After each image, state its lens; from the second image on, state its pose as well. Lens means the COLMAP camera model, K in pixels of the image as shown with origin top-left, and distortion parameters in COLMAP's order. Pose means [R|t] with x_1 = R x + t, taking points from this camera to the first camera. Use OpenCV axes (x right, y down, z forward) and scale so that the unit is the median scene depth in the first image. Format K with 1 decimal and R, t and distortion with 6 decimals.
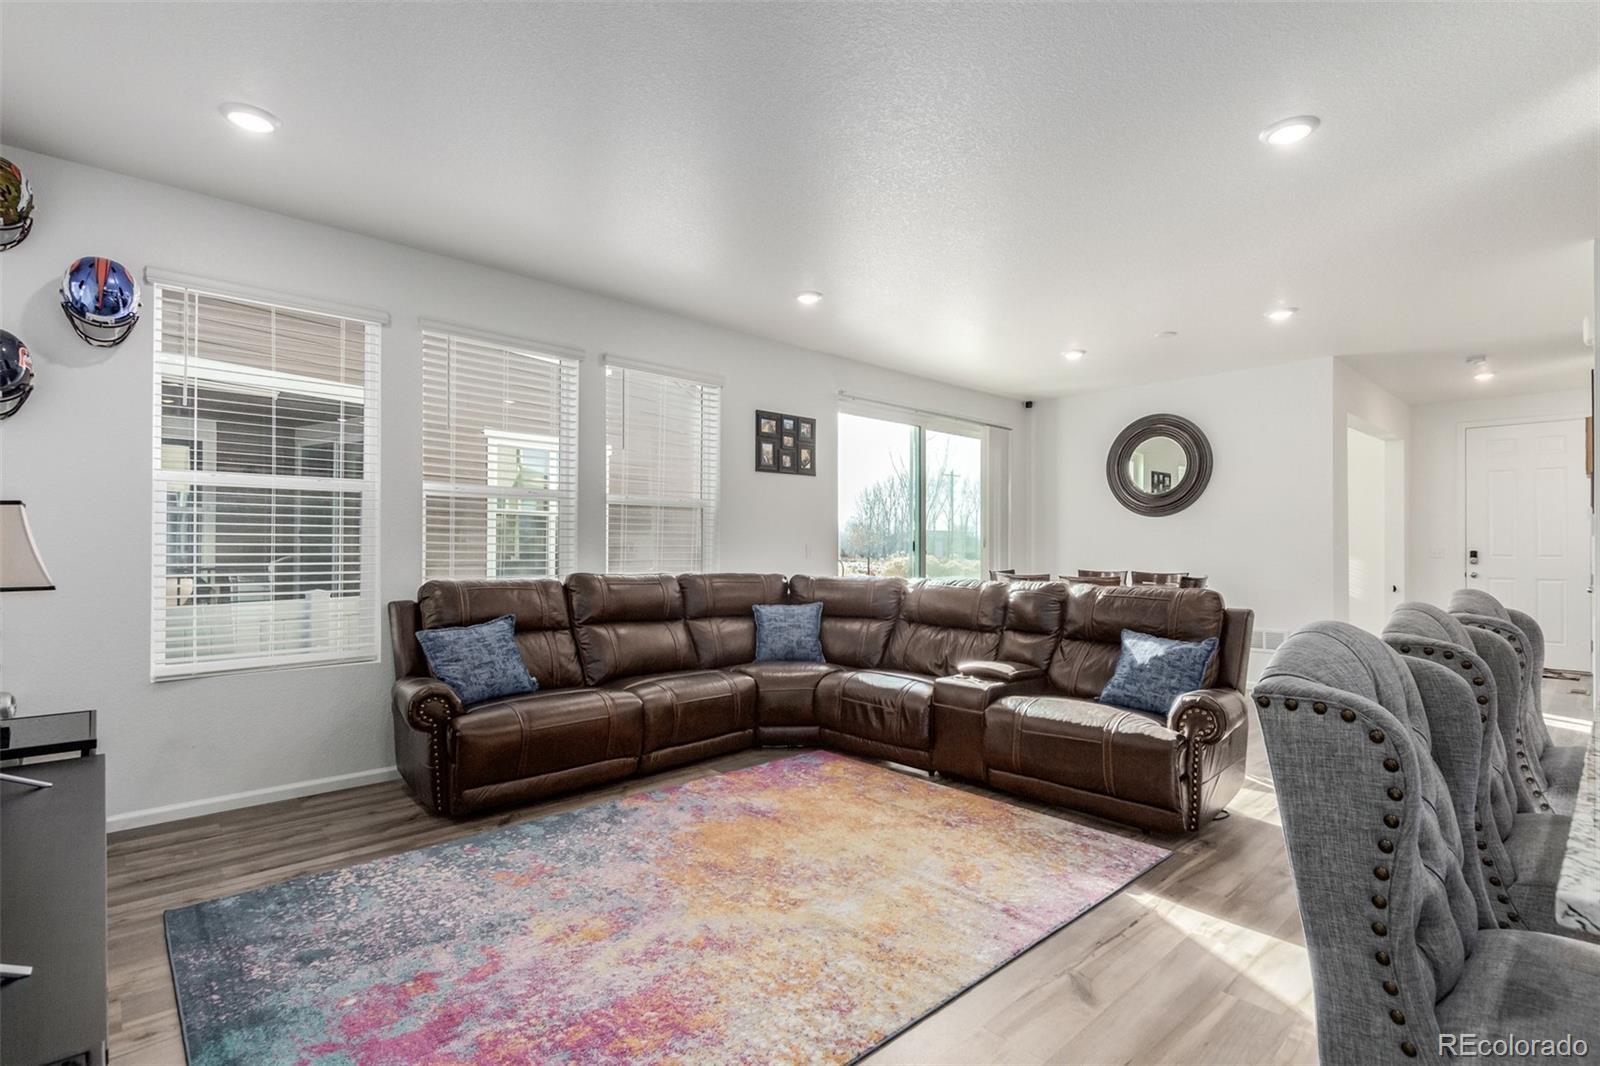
lens RADIAL K [[757.2, 0, 806.6], [0, 757.2, 541.5], [0, 0, 1]] dist [0.014120, -0.008164]
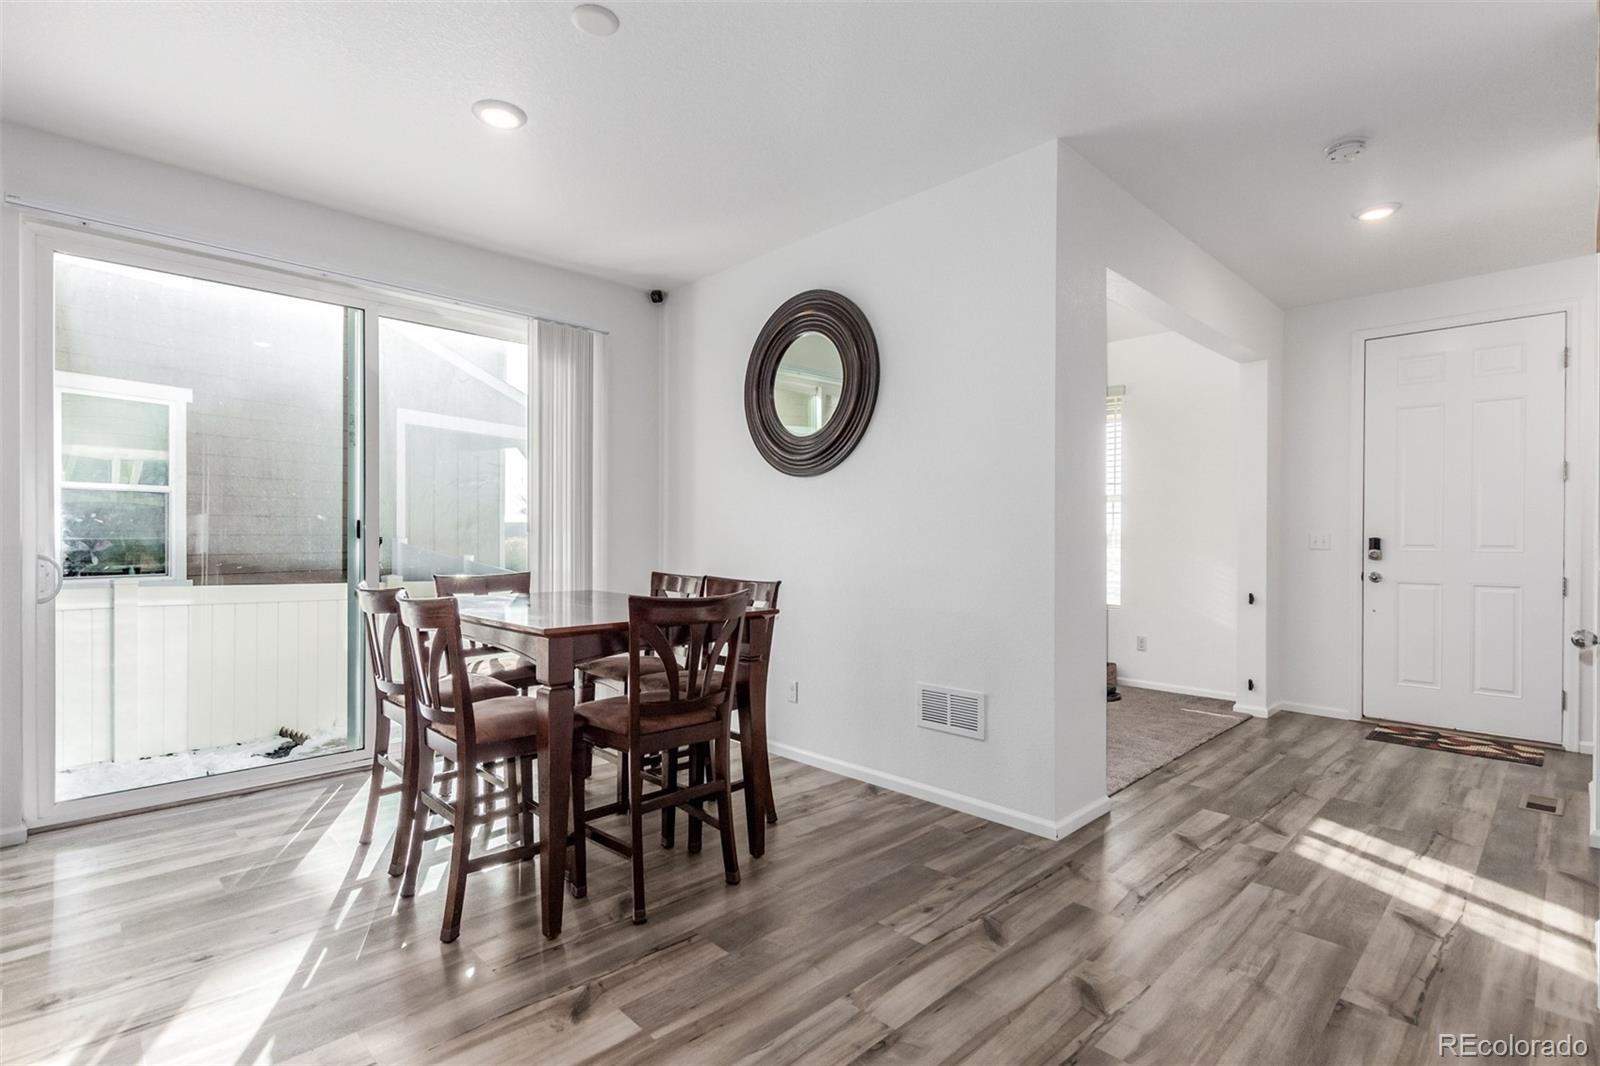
lens RADIAL K [[757.2, 0, 804.3], [0, 757.2, 534.1], [0, 0, 1]] dist [0.014120, -0.008164]
pose [[0.999806, -0.001047, 0.019671, 0.834406], [0.000978, 0.999993, 0.003491, 0.014279], [-0.019674, -0.003471, 0.999800, 0.819004]]
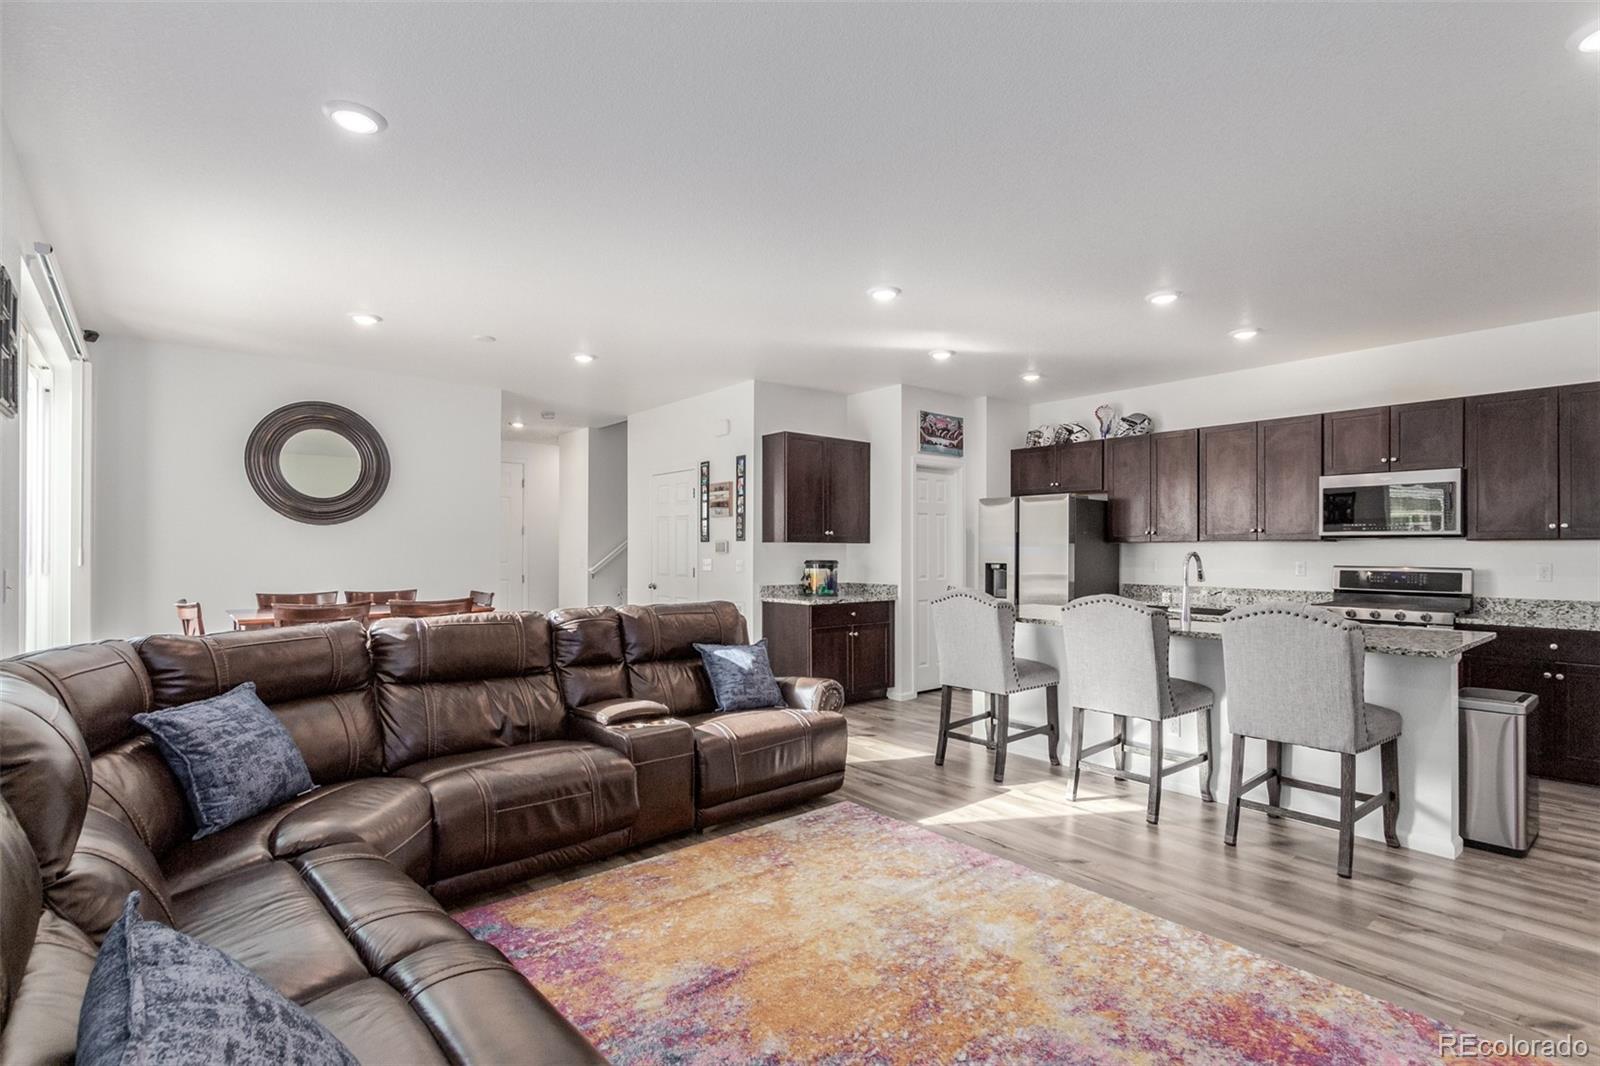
lens RADIAL K [[757.2, 0, 805.8], [0, 757.2, 544.9], [0, 0, 1]] dist [0.014120, -0.008164]
pose [[0.044560, 0.006908, 0.998983, -0.651935], [-0.010743, 0.999922, -0.006436, -0.018281], [-0.998949, -0.010445, 0.044630, 0.801901]]
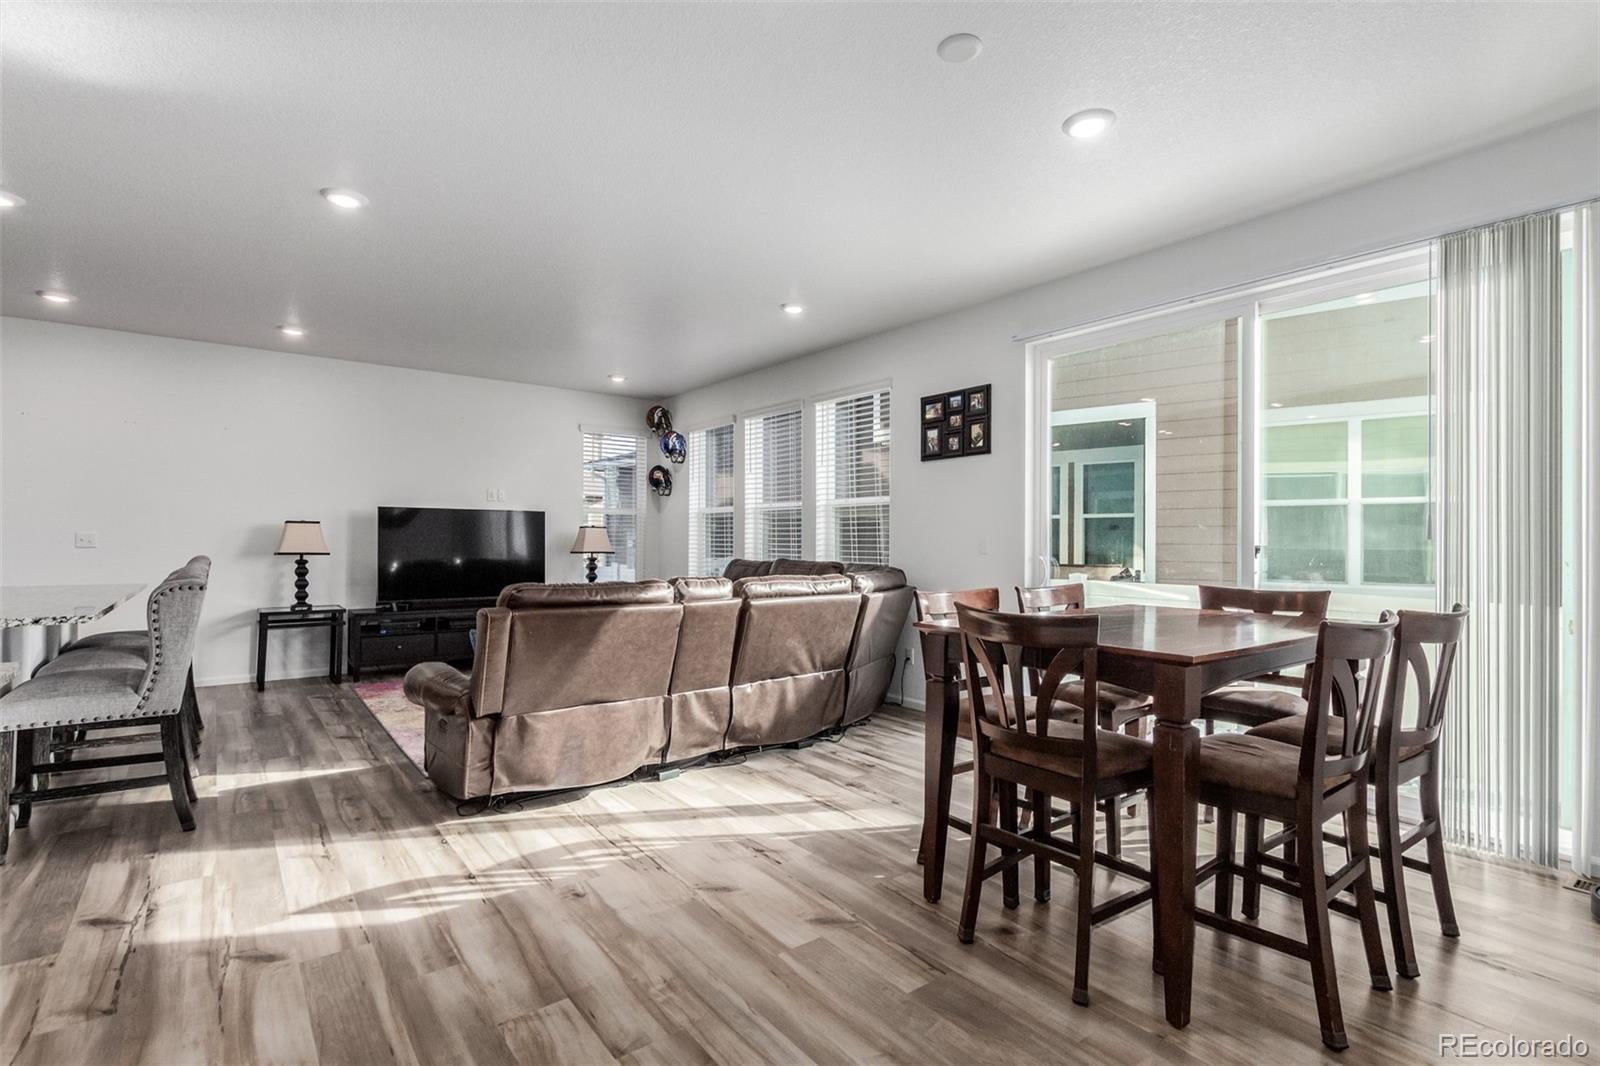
lens RADIAL K [[757.2, 0, 810.2], [0, 757.2, 539.7], [0, 0, 1]] dist [0.014120, -0.008164]
pose [[-0.086367, -0.007091, -0.996238, 1.326003], [0.002677, 0.999969, -0.007350, 0.020365], [0.996260, -0.003302, -0.086345, 1.373210]]
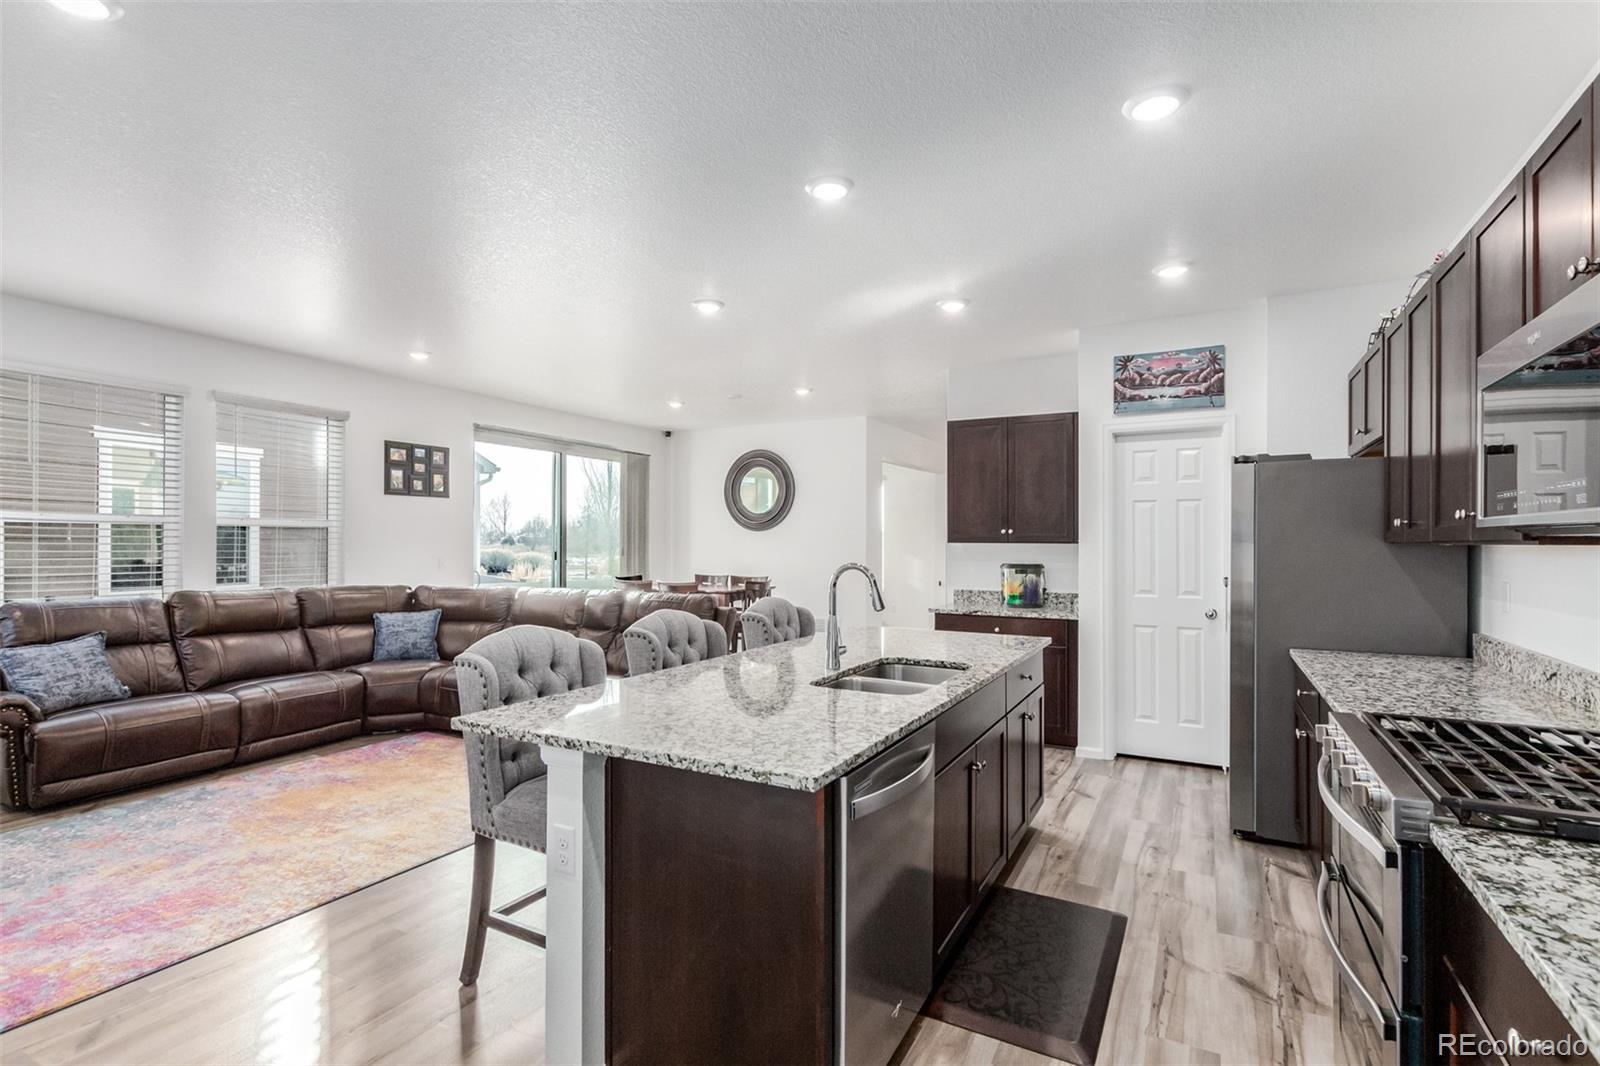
lens RADIAL K [[757.2, 0, 808.7], [0, 757.2, 537.3], [0, 0, 1]] dist [0.014120, -0.008164]
pose [[0.944512, 0.000875, 0.328476, 0.231960], [-0.002086, 0.999992, 0.003334, -0.049567], [-0.328471, -0.003834, 0.944506, -0.411437]]
